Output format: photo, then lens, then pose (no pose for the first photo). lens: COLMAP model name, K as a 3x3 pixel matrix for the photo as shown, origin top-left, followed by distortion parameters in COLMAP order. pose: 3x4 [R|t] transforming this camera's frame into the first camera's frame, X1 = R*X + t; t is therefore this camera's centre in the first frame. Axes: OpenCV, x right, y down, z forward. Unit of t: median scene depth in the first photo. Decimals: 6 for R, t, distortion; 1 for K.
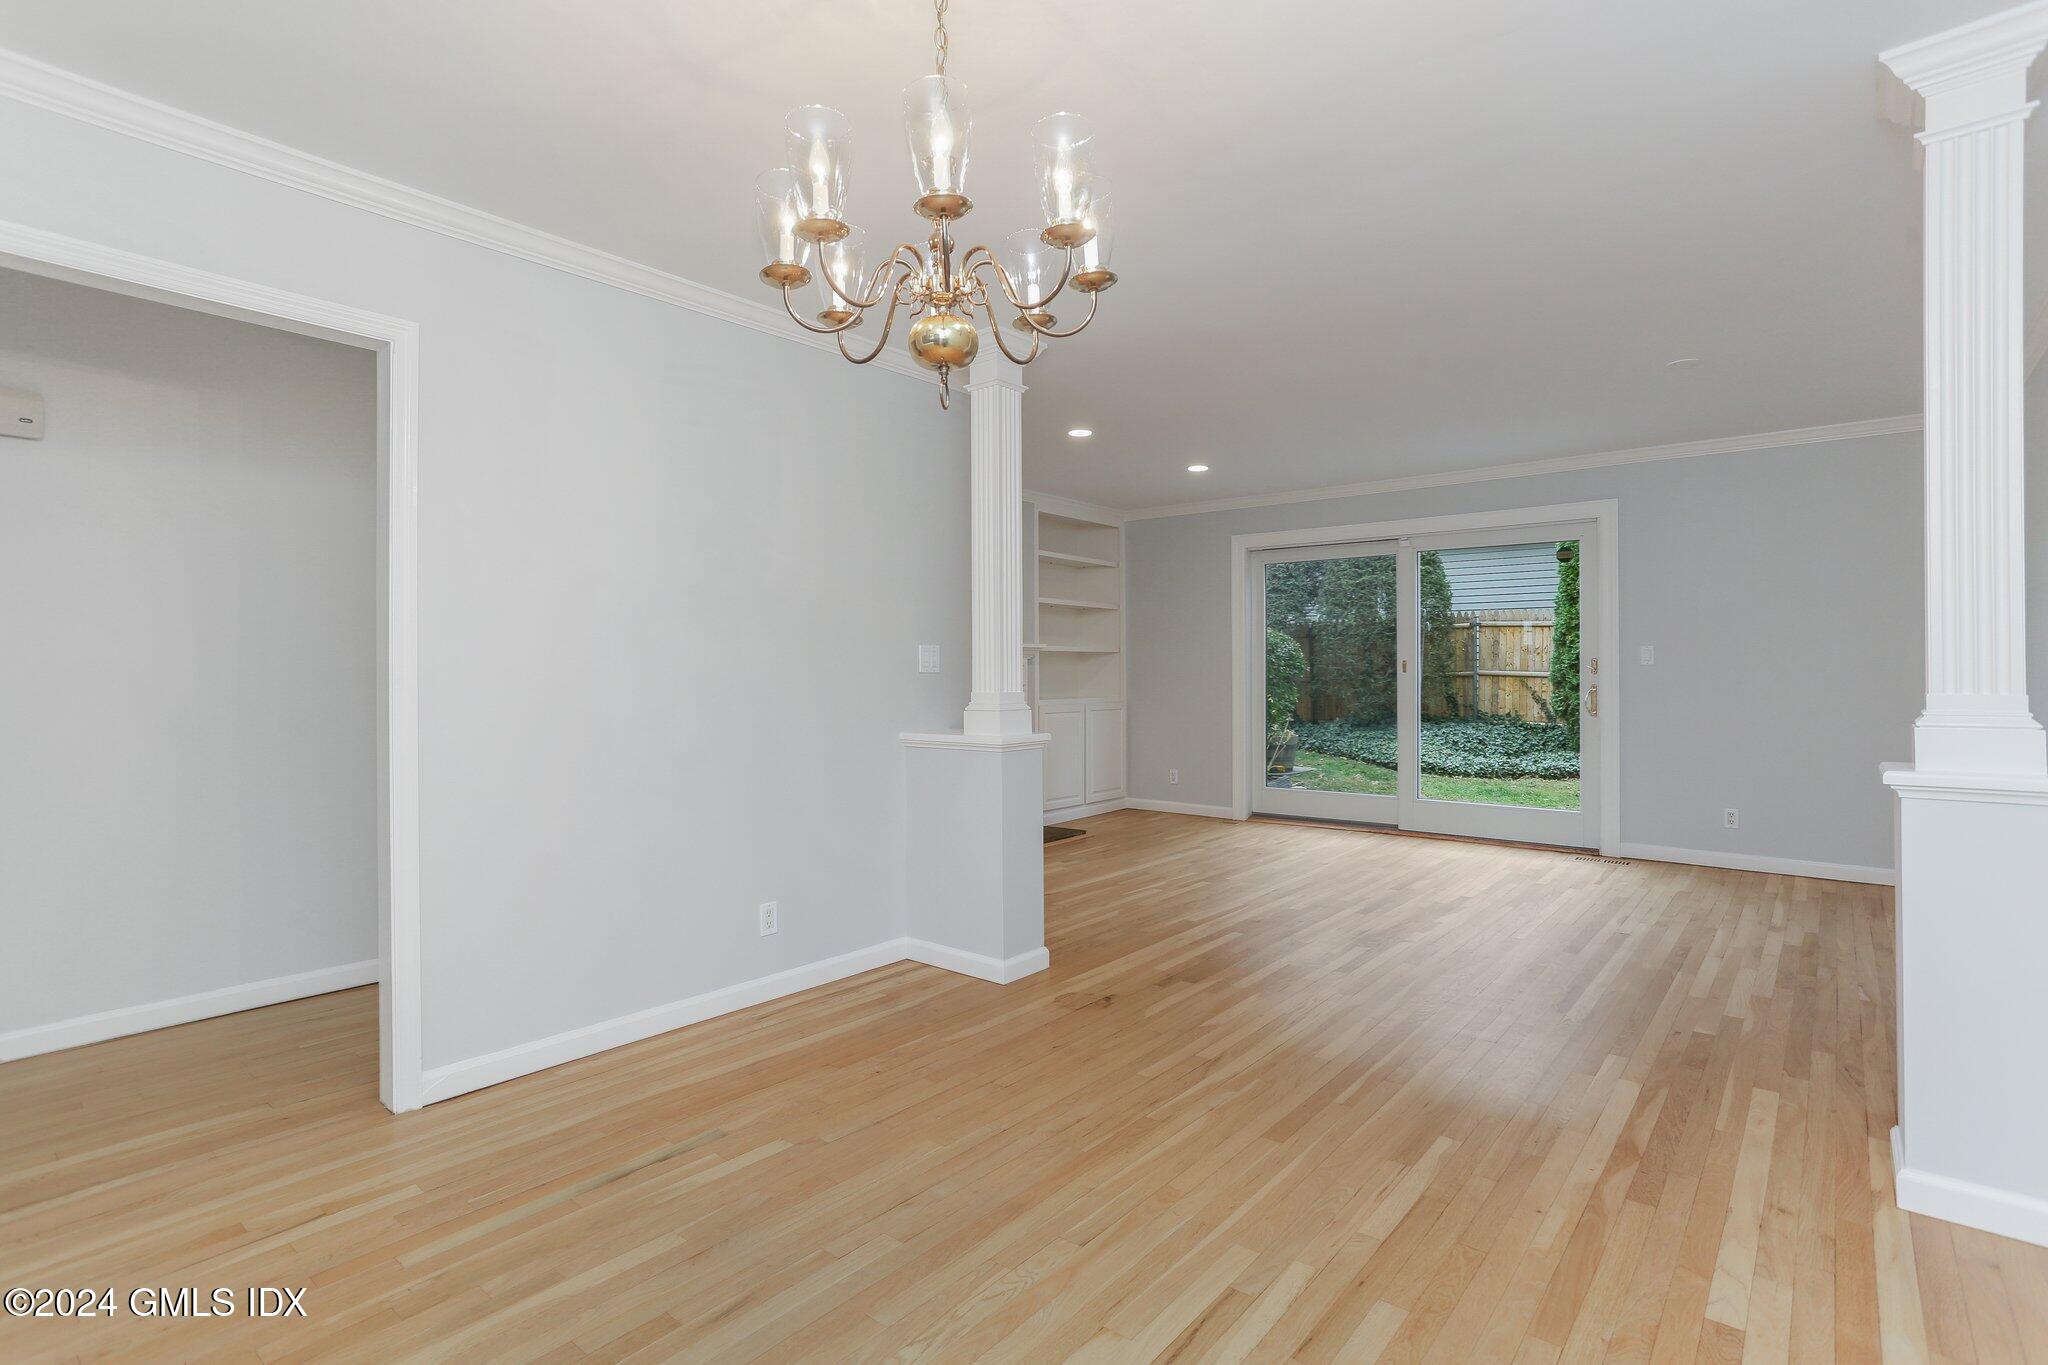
lens RADIAL K [[991.0, 0, 1021.0], [0, 991.0, 673.1], [0, 0, 1]] dist [-0.045605, 0.026367]
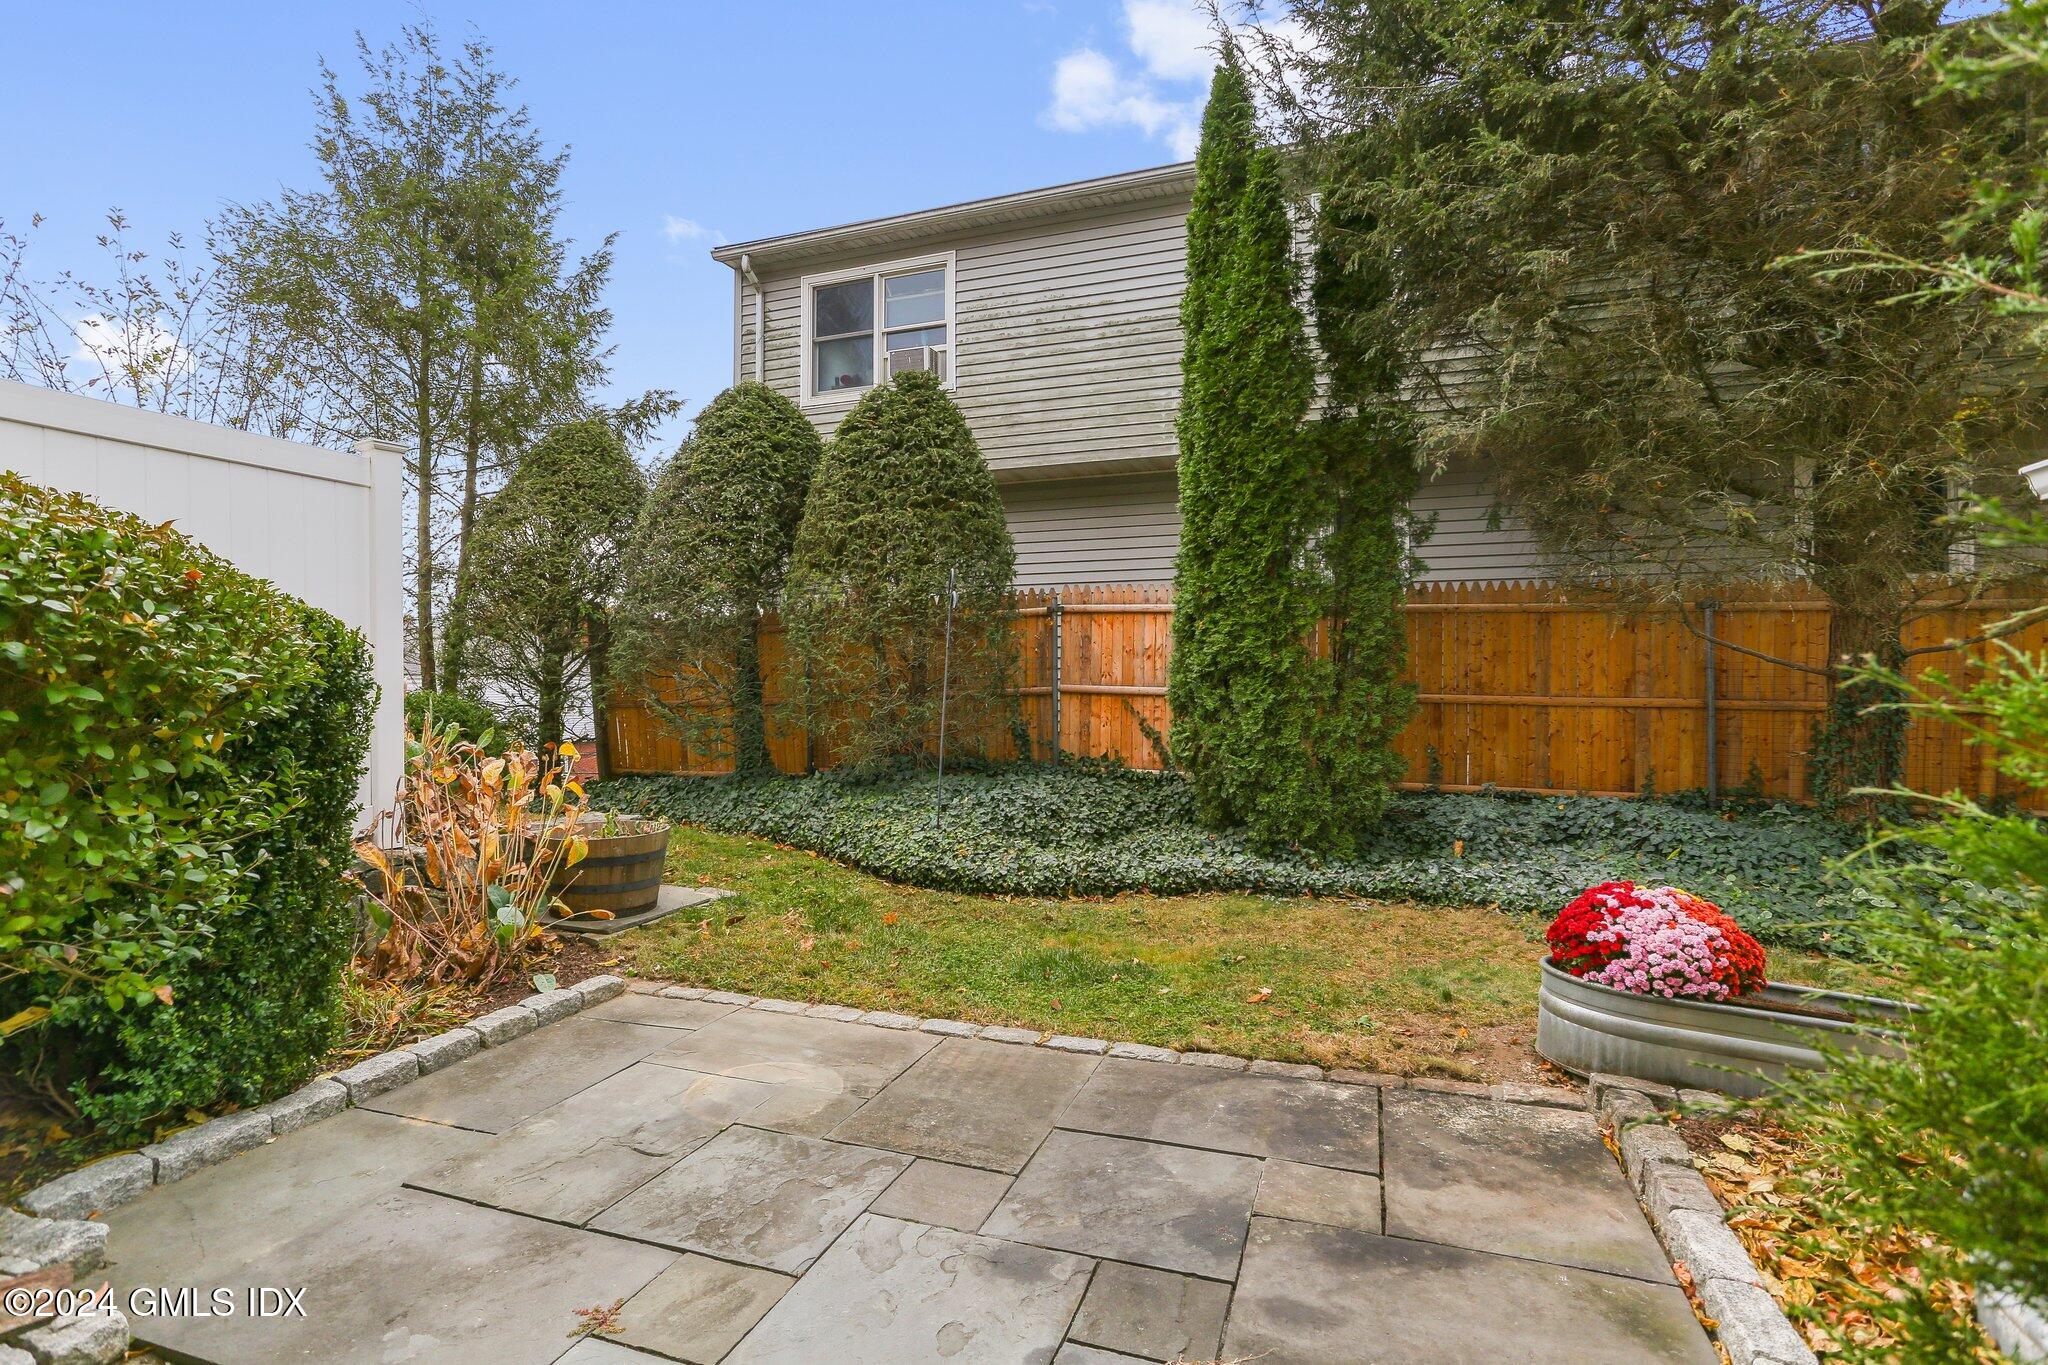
lens RADIAL K [[991.0, 0, 1026.1], [0, 991.0, 678.3], [0, 0, 1]] dist [-0.045605, 0.026367]
pose [[0.935919, 0.001695, 0.352212, 0.465916], [0.001197, 0.999967, -0.007993, -0.003648], [-0.352214, 0.007903, 0.935886, 0.878077]]
